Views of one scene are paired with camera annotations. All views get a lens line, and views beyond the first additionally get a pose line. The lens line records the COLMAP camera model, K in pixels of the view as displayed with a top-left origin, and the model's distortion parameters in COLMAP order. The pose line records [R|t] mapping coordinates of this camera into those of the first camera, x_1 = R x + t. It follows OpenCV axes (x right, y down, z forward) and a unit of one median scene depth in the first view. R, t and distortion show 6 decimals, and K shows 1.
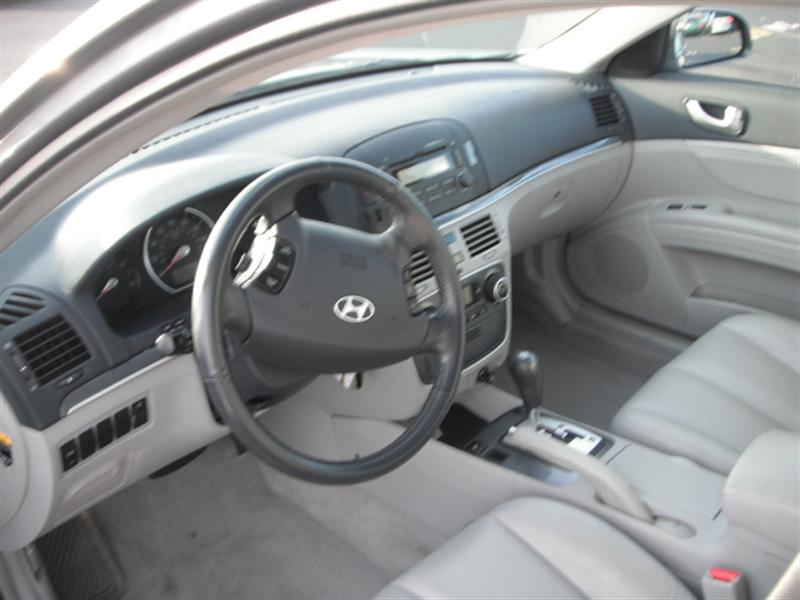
lens RADIAL K [[857.4, 0, 400.0], [0, 857.4, 300.0], [0, 0, 1]] dist [-0.240339, 0.142433]
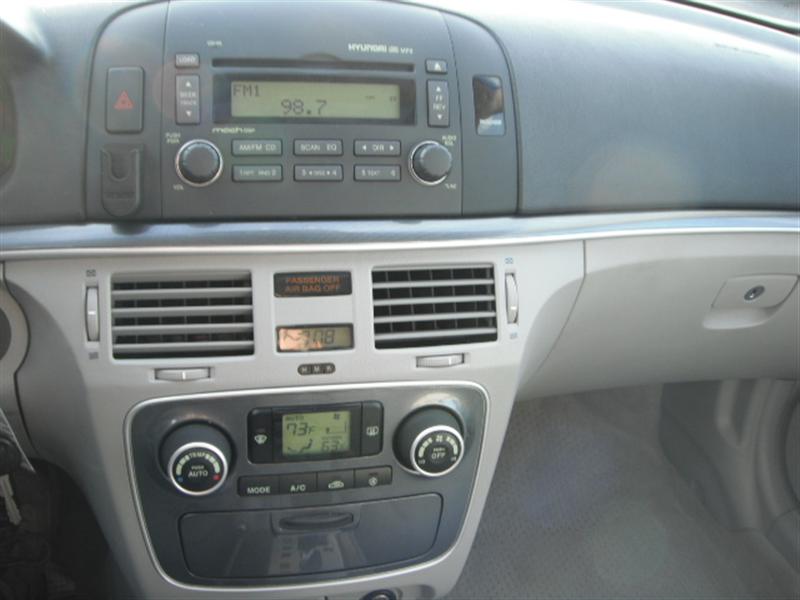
lens RADIAL K [[857.4, 0, 400.0], [0, 857.4, 300.0], [0, 0, 1]] dist [-0.240339, 0.142433]
pose [[0.856187, 0.341444, -0.387762, 0.206106], [-0.347847, 0.935876, 0.056030, -0.083291], [0.382028, 0.086910, 0.920055, 0.546644]]
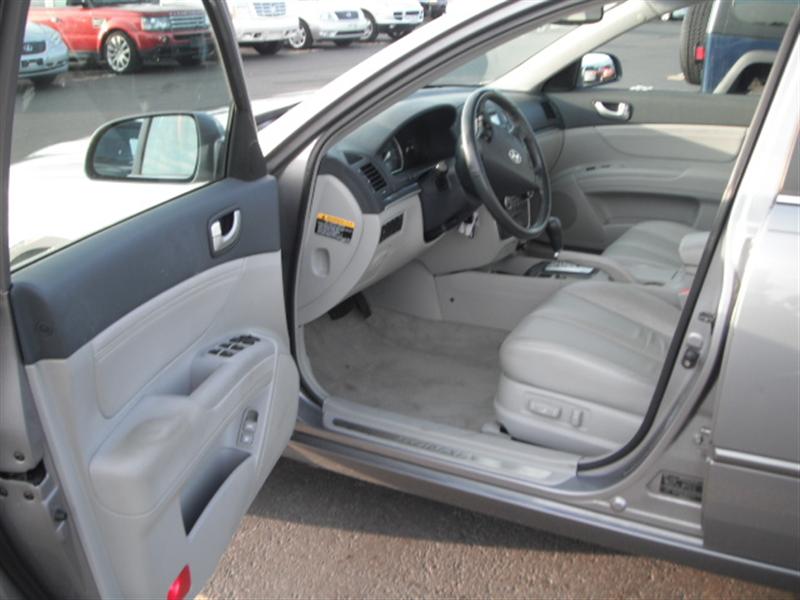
lens RADIAL K [[857.4, 0, 400.0], [0, 857.4, 300.0], [0, 0, 1]] dist [-0.240339, 0.142433]
pose [[0.966007, -0.062968, 0.250729, -0.535577], [0.097818, 0.986803, -0.129044, 0.368807], [-0.239295, 0.149183, 0.959418, -0.535616]]
